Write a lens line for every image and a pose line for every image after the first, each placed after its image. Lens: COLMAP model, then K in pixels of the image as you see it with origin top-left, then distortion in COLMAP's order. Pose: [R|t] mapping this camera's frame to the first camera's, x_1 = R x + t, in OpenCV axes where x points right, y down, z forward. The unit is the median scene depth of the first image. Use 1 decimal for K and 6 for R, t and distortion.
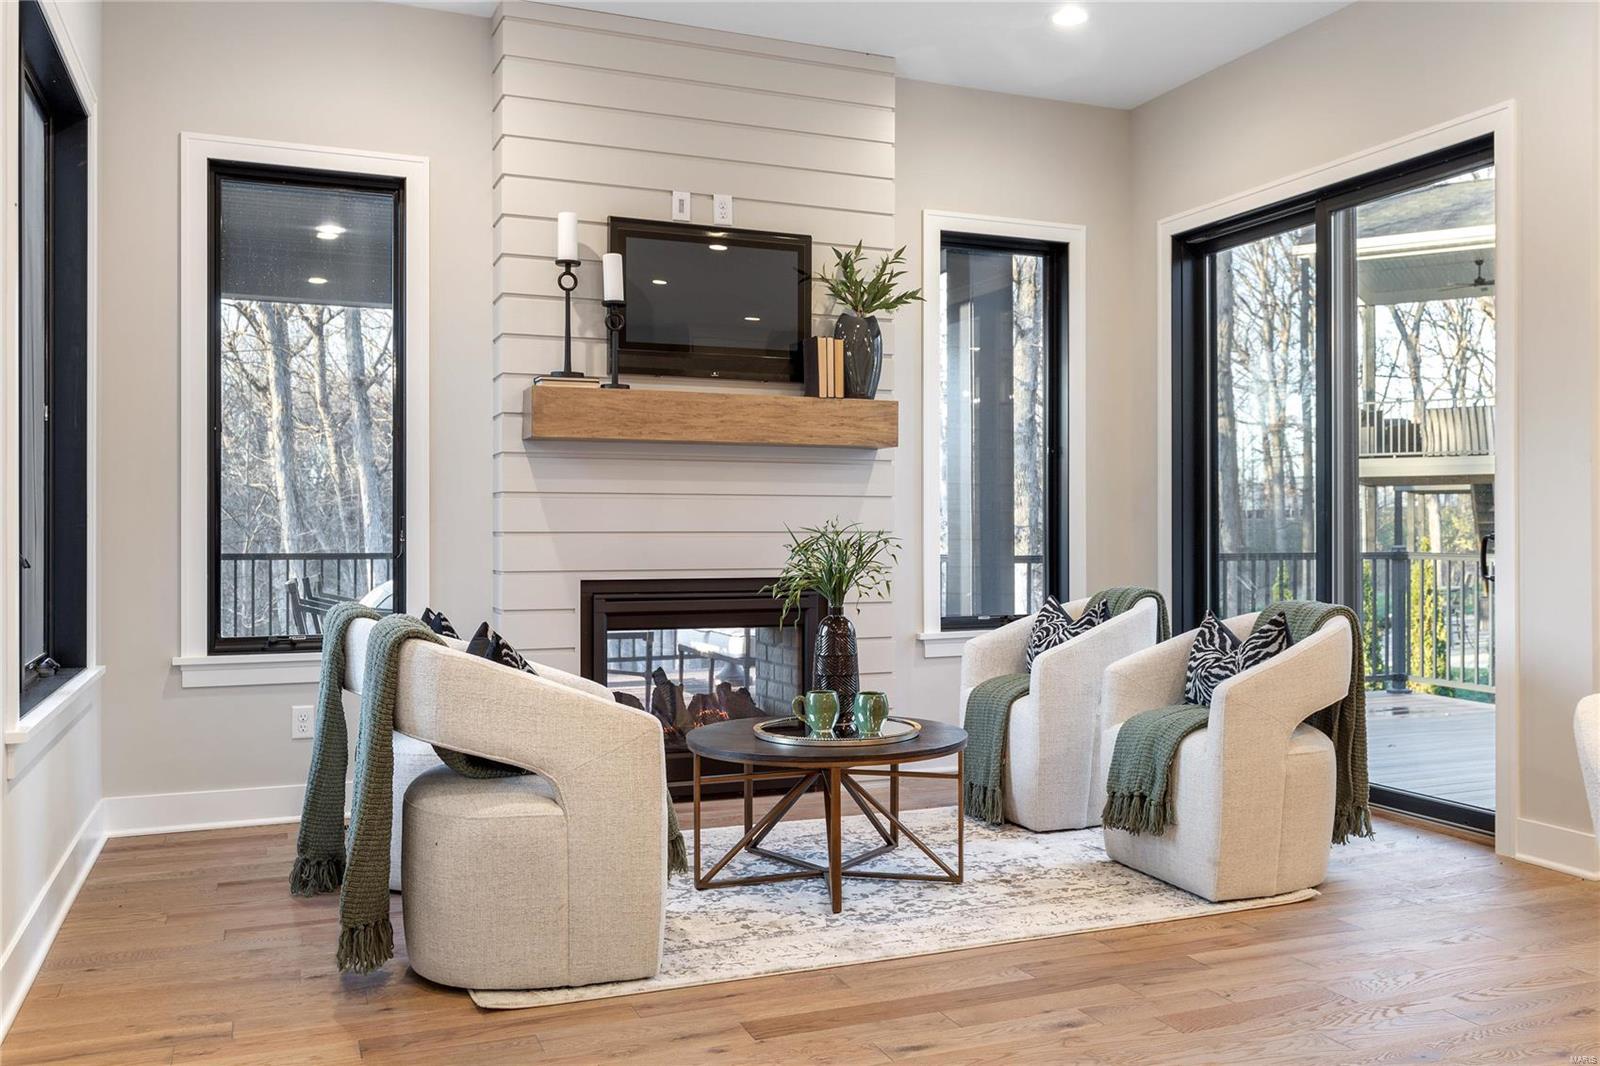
lens RADIAL K [[1353.5, 0, 849.0], [0, 1353.5, 531.9], [0, 0, 1]] dist [-0.000607, -0.000572]
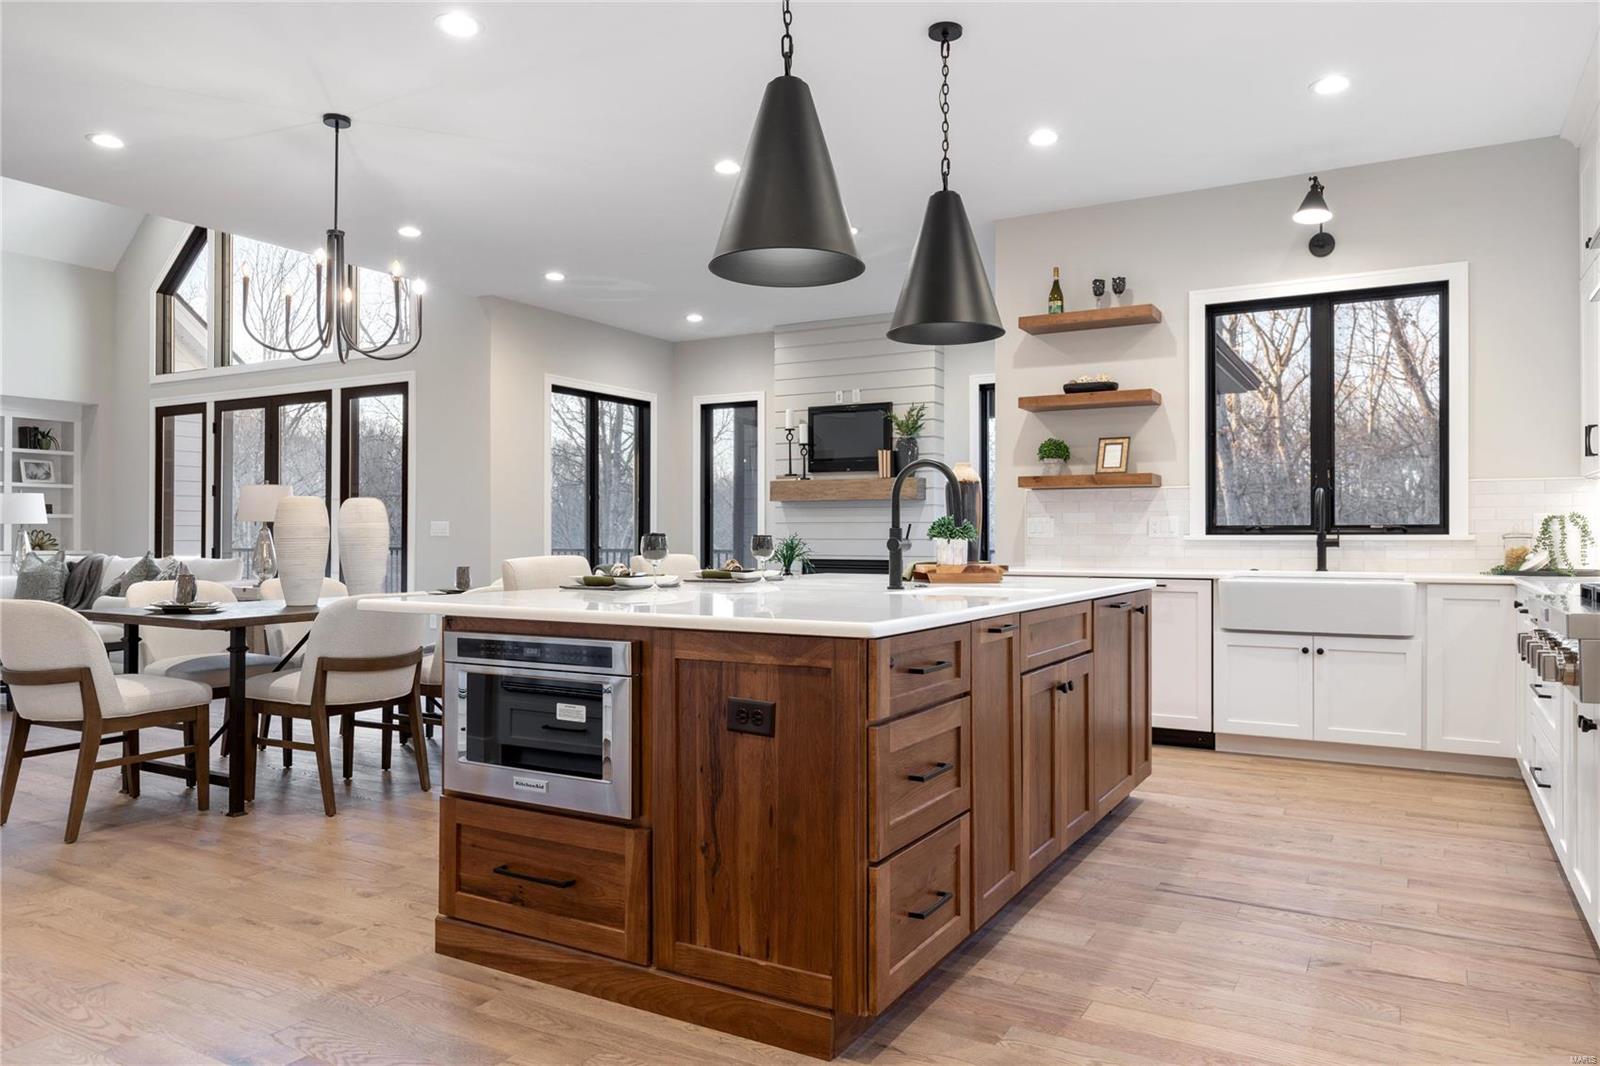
lens RADIAL K [[1073.7, 0, 803.7], [0, 1073.7, 531.4], [0, 0, 1]] dist [-0.002979, -0.001767]
pose [[0.604001, -0.002969, -0.796978, 1.353626], [-0.001826, 0.999985, -0.005109, -0.003691], [0.796981, 0.004542, 0.603987, -0.156163]]
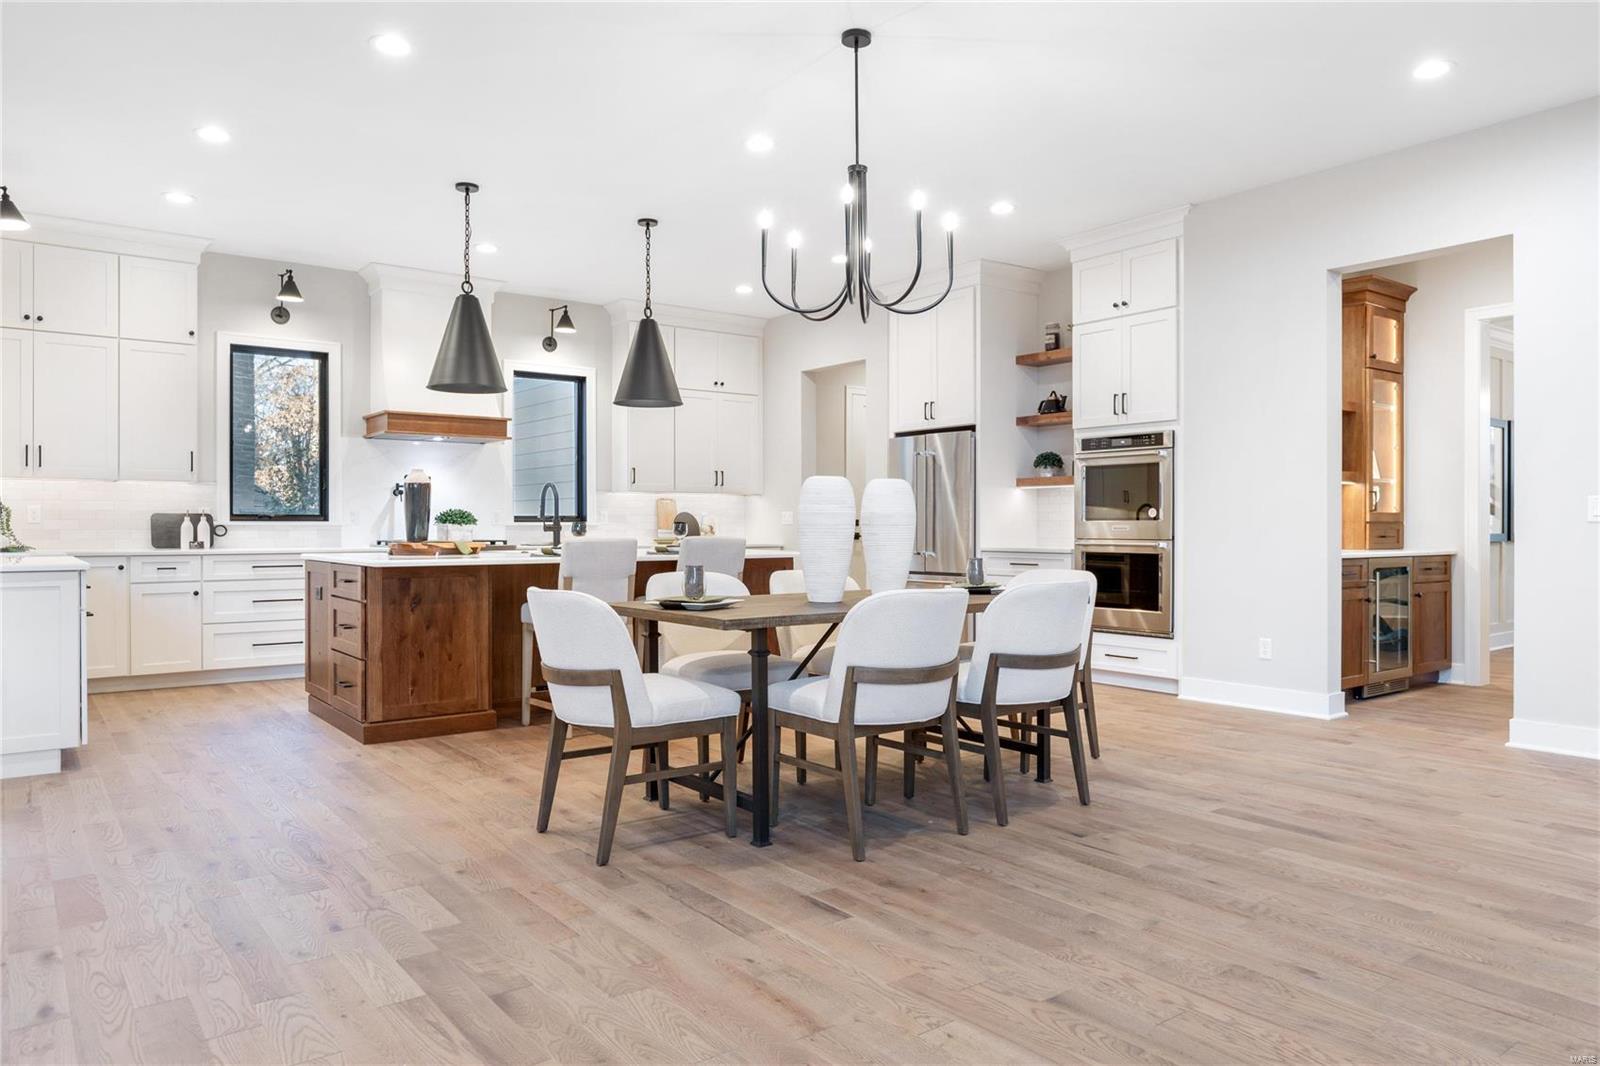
lens RADIAL K [[1060.0, 0, 808.6], [0, 1060.0, 527.7], [0, 0, 1]] dist [-0.004527, -0.000652]
pose [[-0.246354, -0.001802, 0.969178, -0.500370], [0.000122, 0.999998, 0.001890, -0.001364], [-0.969180, 0.000584, -0.246354, 0.341329]]
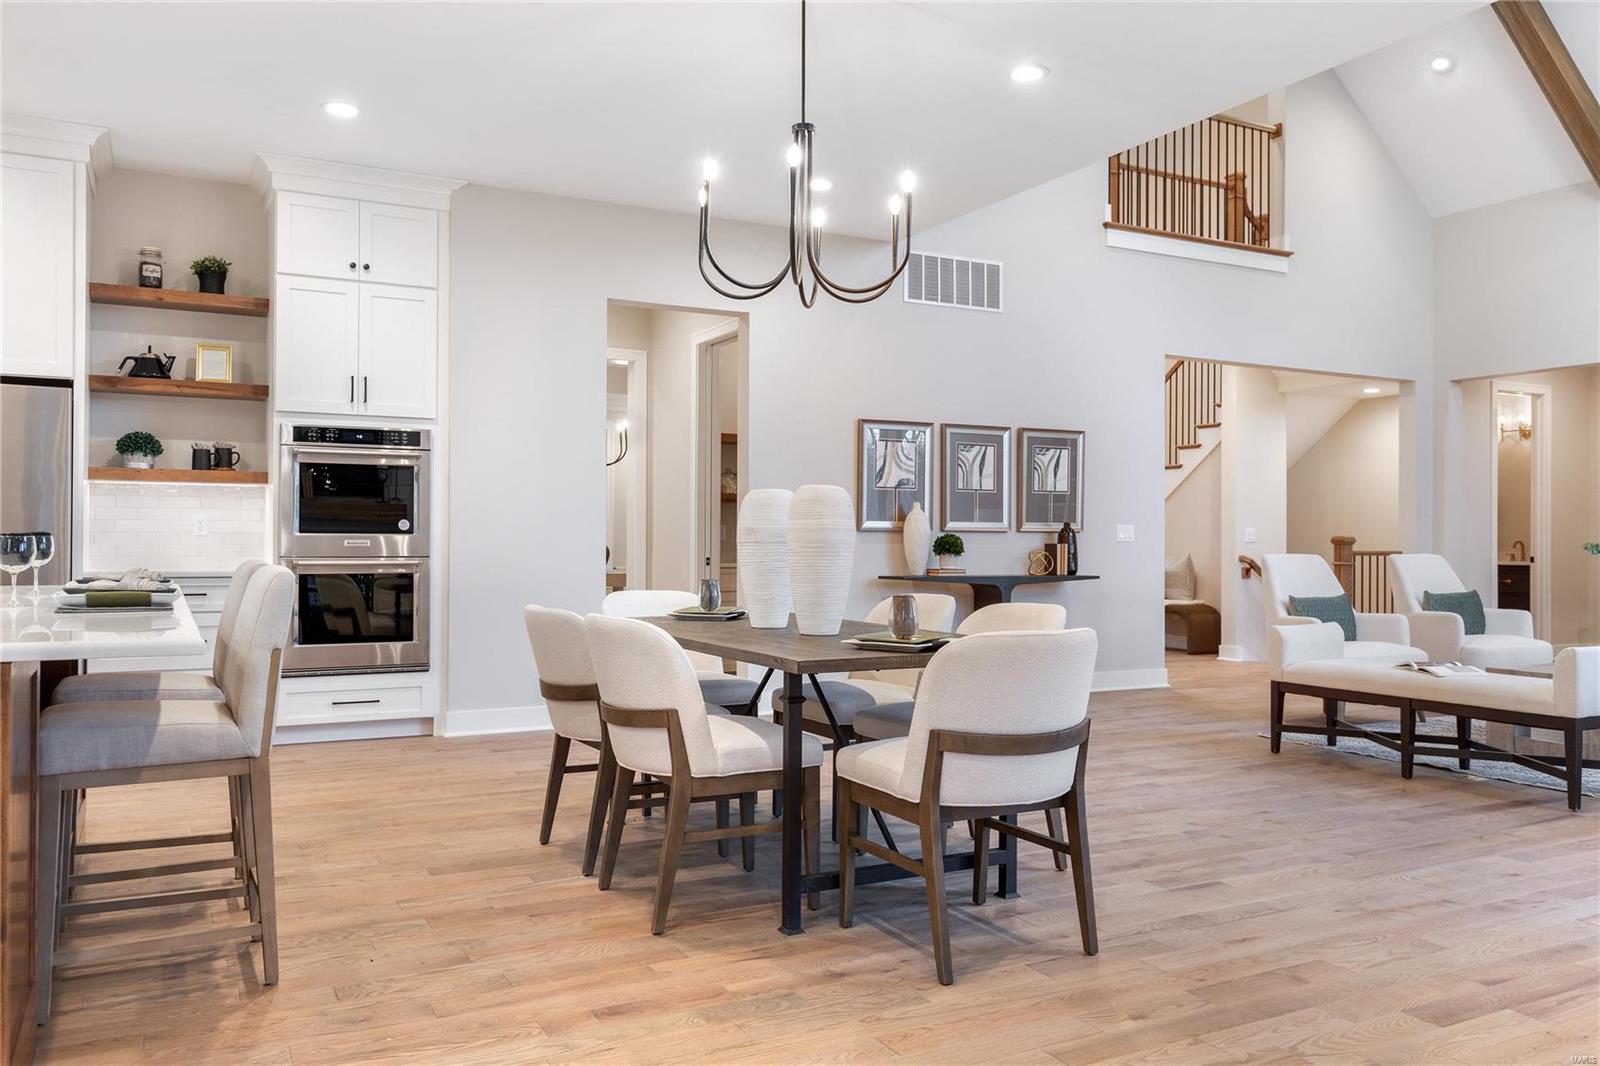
lens RADIAL K [[1221.7, 0, 804.4], [0, 1221.7, 534.2], [0, 0, 1]] dist [0.001619, -0.003391]
pose [[-0.996453, -0.005310, -0.083985, 0.371746], [-0.004971, 0.999979, -0.004241, -0.004281], [0.084006, -0.003808, -0.996458, 0.922393]]
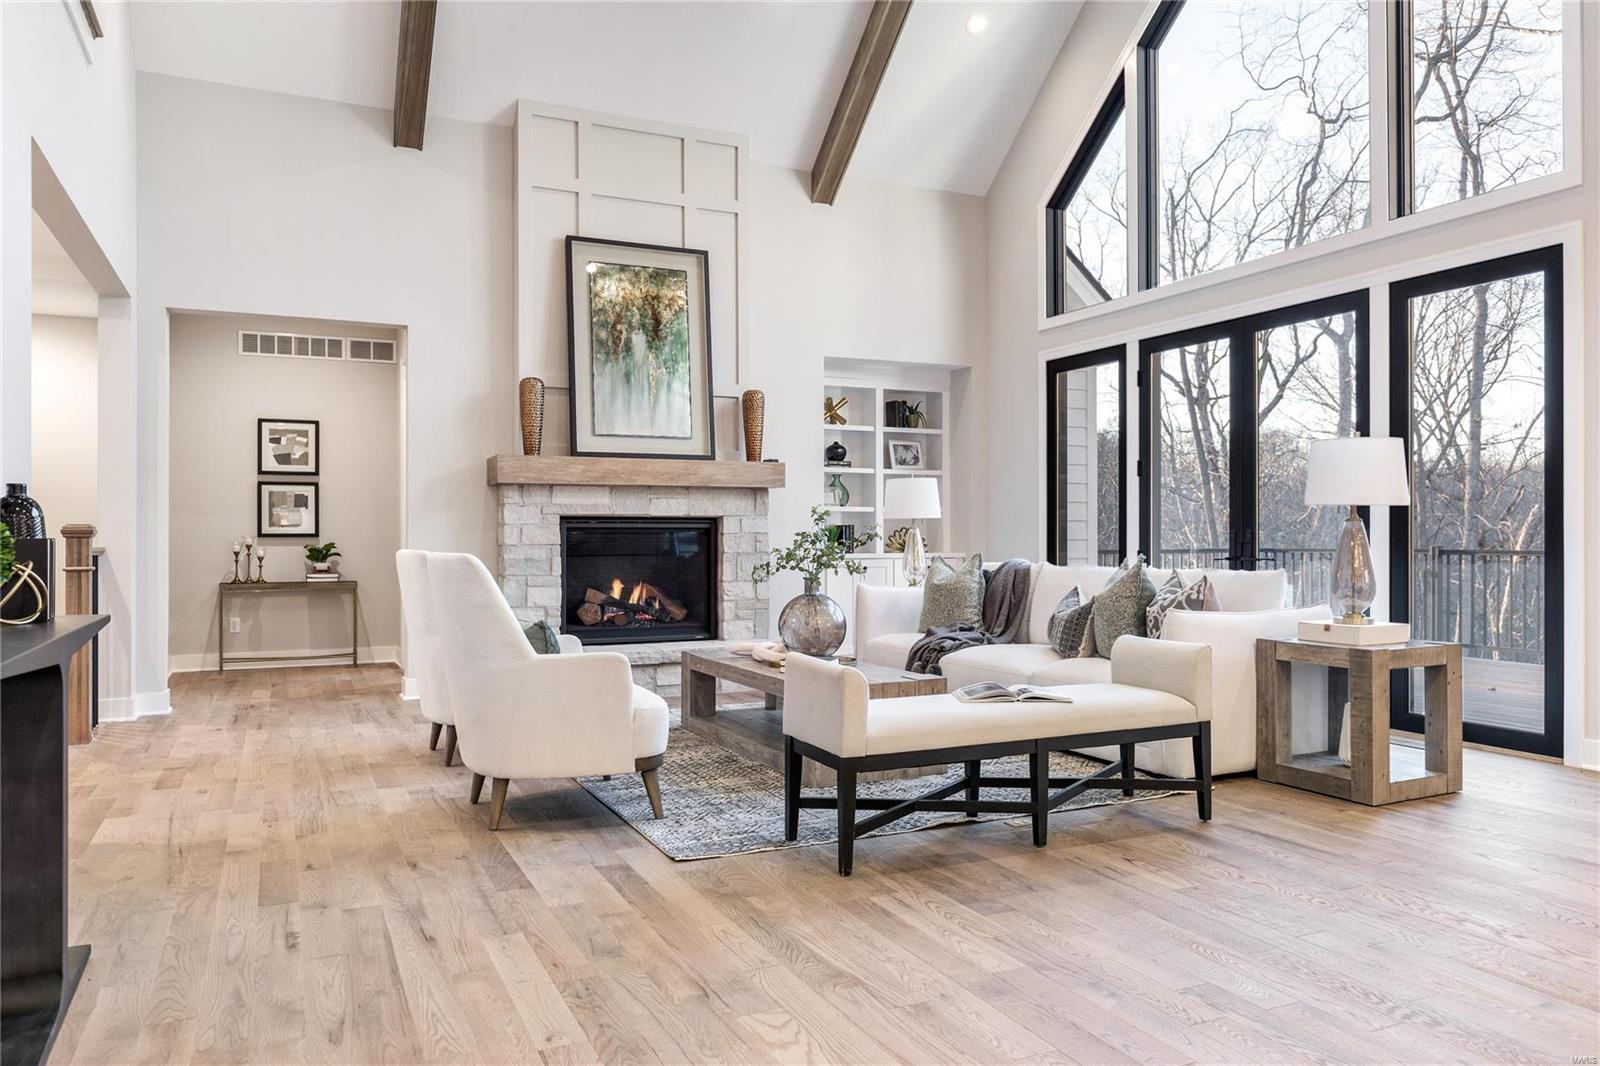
lens RADIAL K [[1109.9, 0, 800.0], [0, 1109.9, 533.0], [0, 0, 1]] dist [-0.009163, -0.004579]
pose [[0.033466, -0.003054, -0.999435, 0.479219], [0.001865, 0.999994, -0.002993, -0.000229], [0.999438, -0.001764, 0.033472, -0.322803]]
